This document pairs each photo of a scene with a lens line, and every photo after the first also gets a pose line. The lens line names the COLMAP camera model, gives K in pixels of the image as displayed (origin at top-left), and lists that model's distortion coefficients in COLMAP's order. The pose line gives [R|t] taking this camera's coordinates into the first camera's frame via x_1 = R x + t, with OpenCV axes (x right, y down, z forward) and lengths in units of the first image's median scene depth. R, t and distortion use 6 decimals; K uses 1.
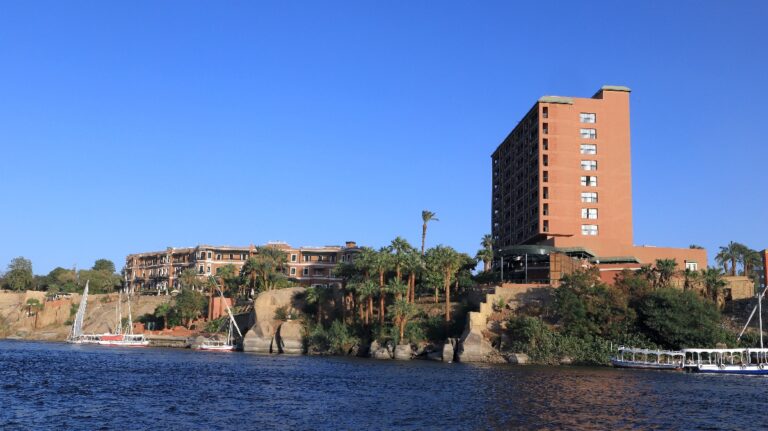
lens RADIAL K [[873.7, 0, 384.2], [0, 873.7, 215.1], [0, 0, 1]] dist [0.099485, 0.000000]
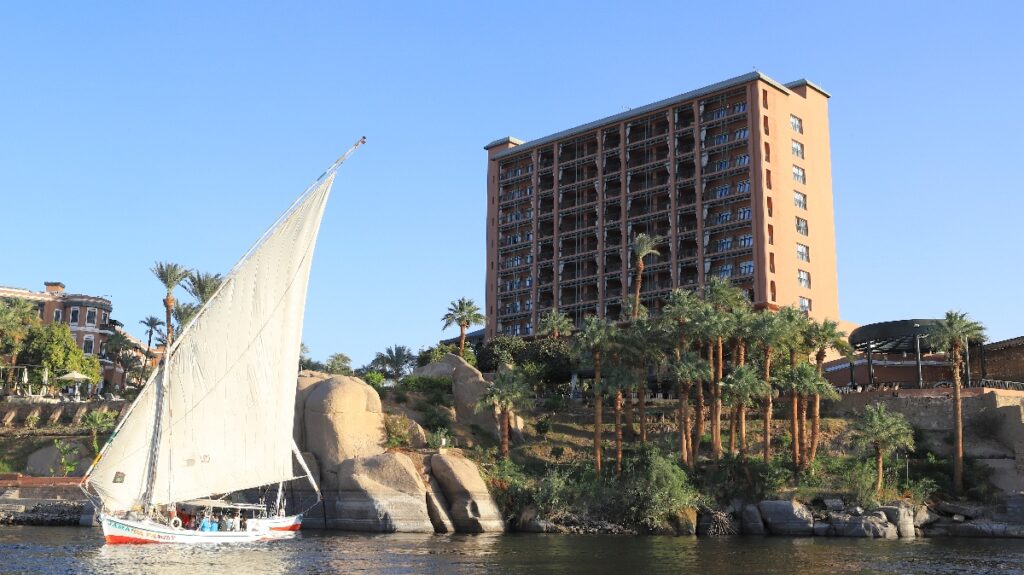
lens RADIAL K [[1166.6, 0, 509.0], [0, 1166.6, 290.8], [0, 0, 1]] dist [0.009030, 0.000000]
pose [[0.659900, 0.113788, 0.742687, -0.501006], [-0.097718, 0.993068, -0.065323, 0.078824], [-0.744972, -0.029468, 0.666445, 0.618742]]
